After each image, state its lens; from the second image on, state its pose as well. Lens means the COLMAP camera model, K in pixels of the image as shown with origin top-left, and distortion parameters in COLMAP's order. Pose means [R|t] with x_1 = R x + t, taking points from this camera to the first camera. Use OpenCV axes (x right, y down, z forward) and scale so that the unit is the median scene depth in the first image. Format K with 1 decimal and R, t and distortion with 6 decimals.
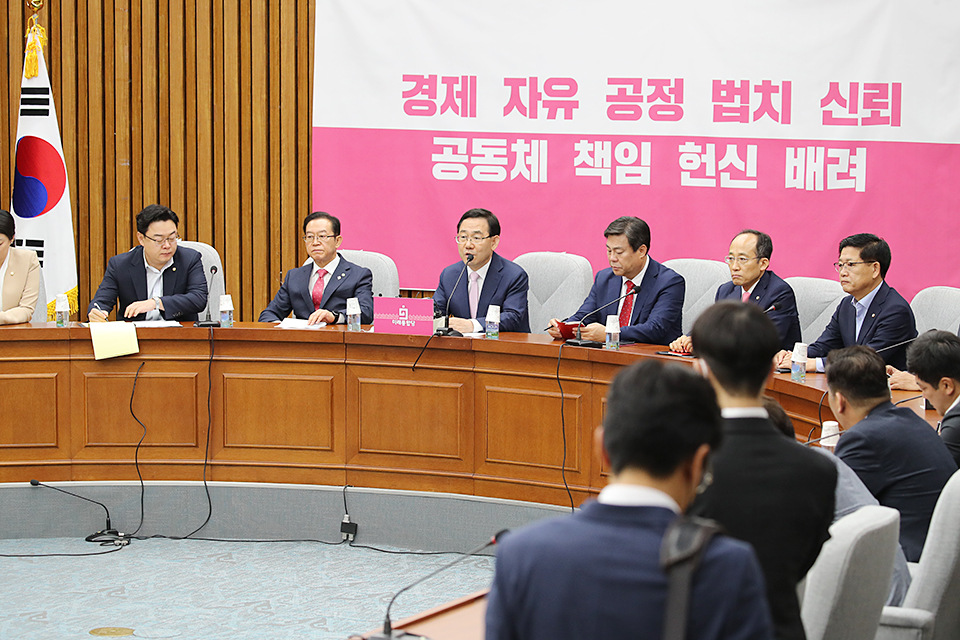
lens RADIAL K [[3420.0, 0, 462.9], [0, 3420.0, 285.5], [0, 0, 1]] dist [-0.019729, 0.000000]
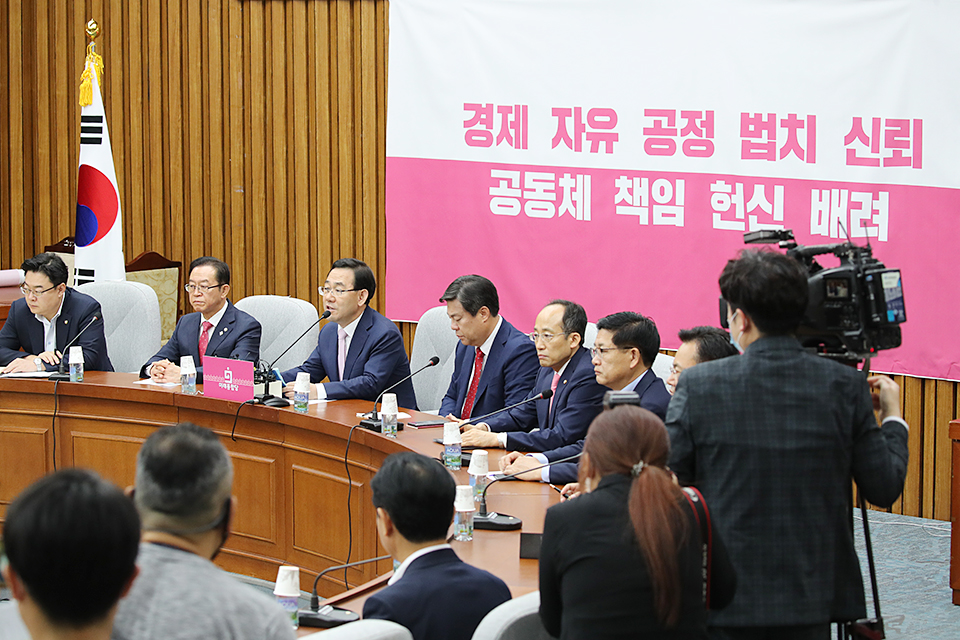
lens RADIAL K [[2653.1, 0, 491.4], [0, 2653.1, 293.9], [0, 0, 1]] dist [-0.278668, 0.000000]
pose [[0.951379, 0.027748, -0.306771, 0.223790], [-0.021874, 0.999506, 0.022570, -0.026325], [0.307246, -0.014763, 0.951516, 0.311210]]
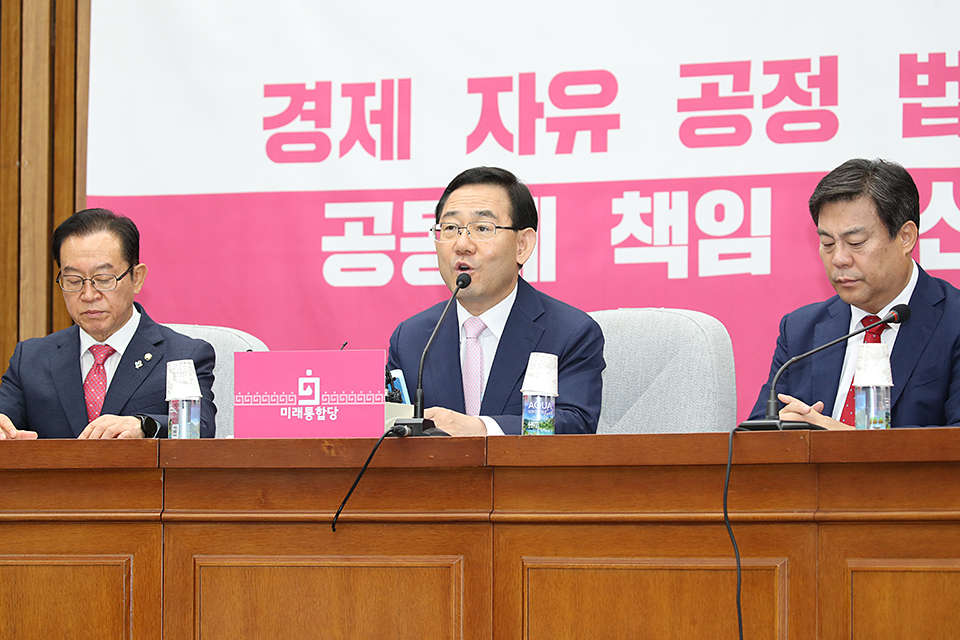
lens RADIAL K [[3420.0, 0, 483.0], [0, 3420.0, 320.4], [0, 0, 1]] dist [-0.019729, 0.000000]
pose [[0.997341, 0.004640, 0.072732, -0.022547], [0.006708, 0.987891, -0.155006, 0.053540], [-0.072570, 0.155081, 0.985233, 0.518753]]
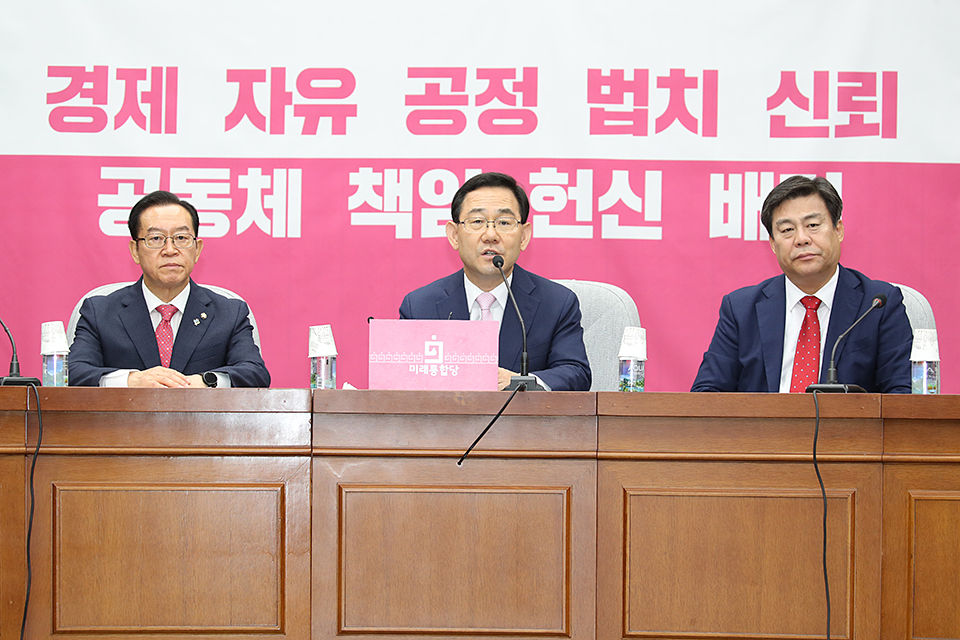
lens RADIAL K [[2858.8, 0, 488.9], [0, 2858.8, 316.3], [0, 0, 1]] dist [-0.161317, 0.000000]
pose [[0.915334, 0.016675, 0.402351, -0.153874], [0.030688, 0.993348, -0.110983, 0.042940], [-0.401525, 0.113934, 0.908733, 0.527775]]
